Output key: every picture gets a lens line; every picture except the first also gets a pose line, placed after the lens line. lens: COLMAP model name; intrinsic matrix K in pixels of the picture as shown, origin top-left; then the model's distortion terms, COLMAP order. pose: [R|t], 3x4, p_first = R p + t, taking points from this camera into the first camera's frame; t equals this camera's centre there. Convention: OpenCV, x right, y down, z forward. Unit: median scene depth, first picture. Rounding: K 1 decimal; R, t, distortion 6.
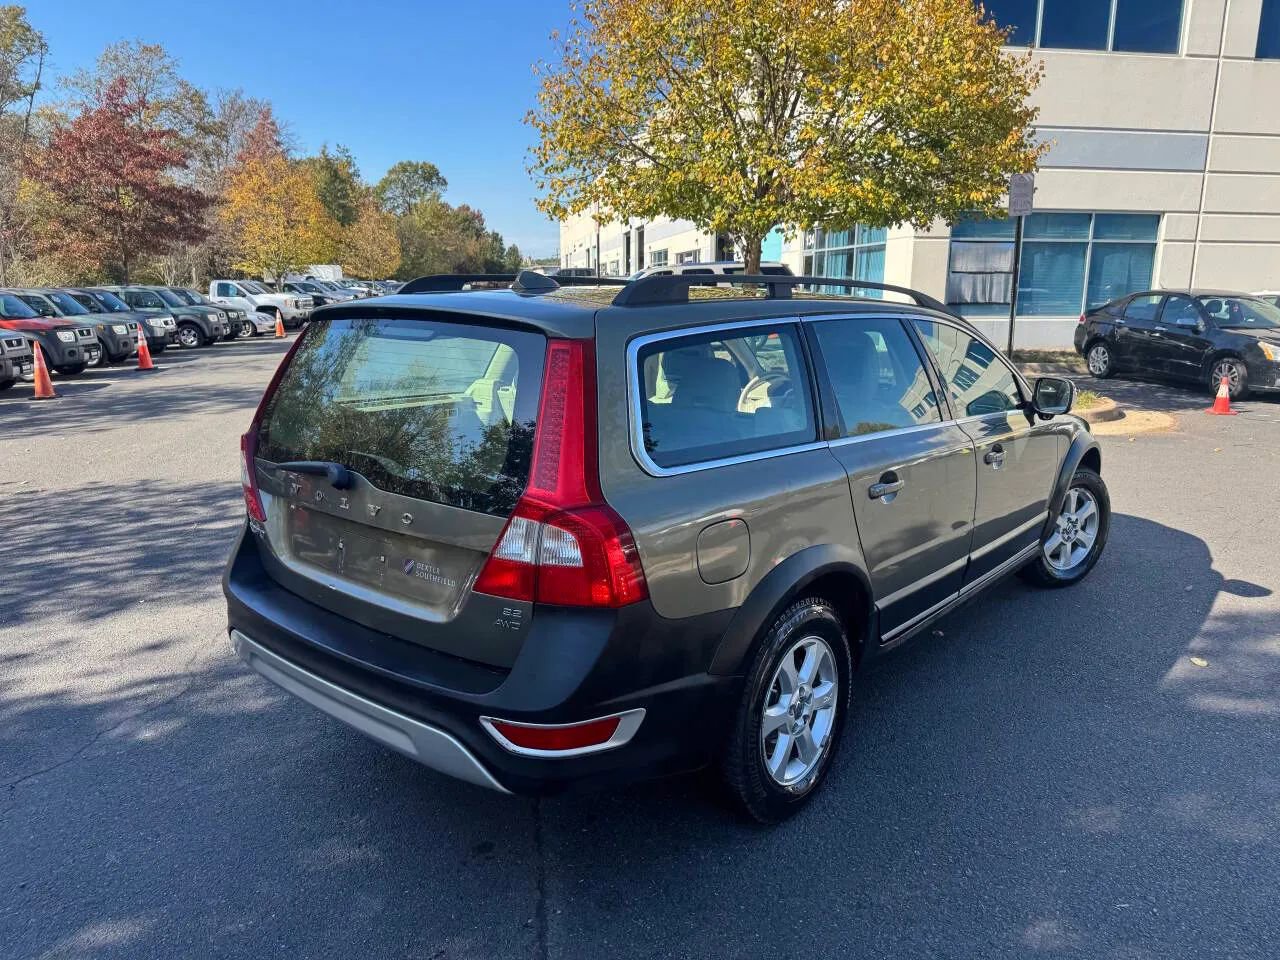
lens RADIAL K [[912.9, 0, 640.0], [0, 912.9, 480.0], [0, 0, 1]] dist [0.036522, -0.041191]
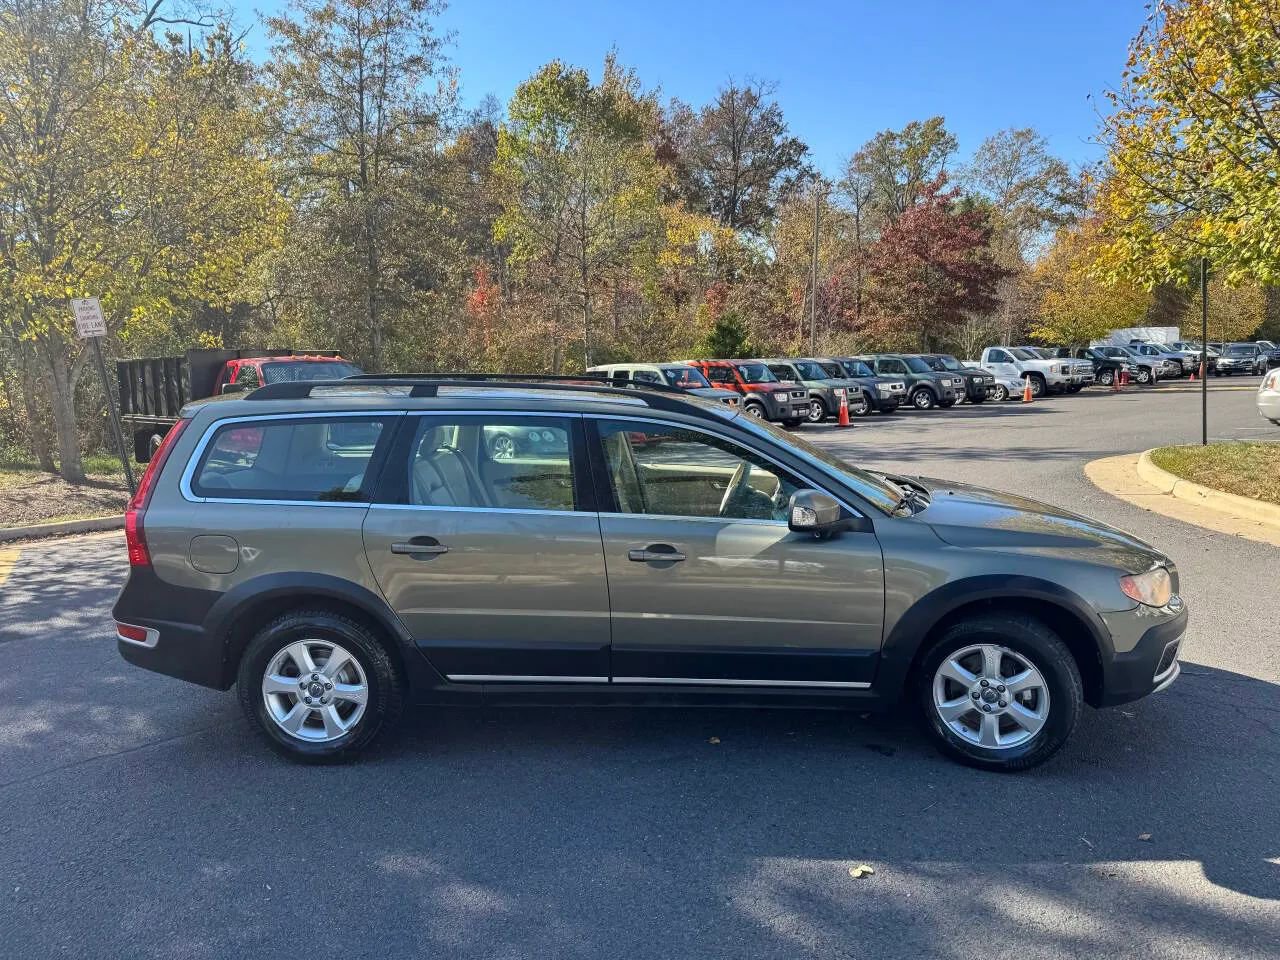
lens RADIAL K [[909.0, 0, 665.6], [0, 909.0, 503.3], [0, 0, 1]] dist [0.141886, -0.294116]
pose [[0.612205, 0.124865, -0.780778, 0.208029], [-0.155444, 0.987189, 0.035992, -0.022107], [0.775269, 0.099333, 0.623772, 0.068845]]
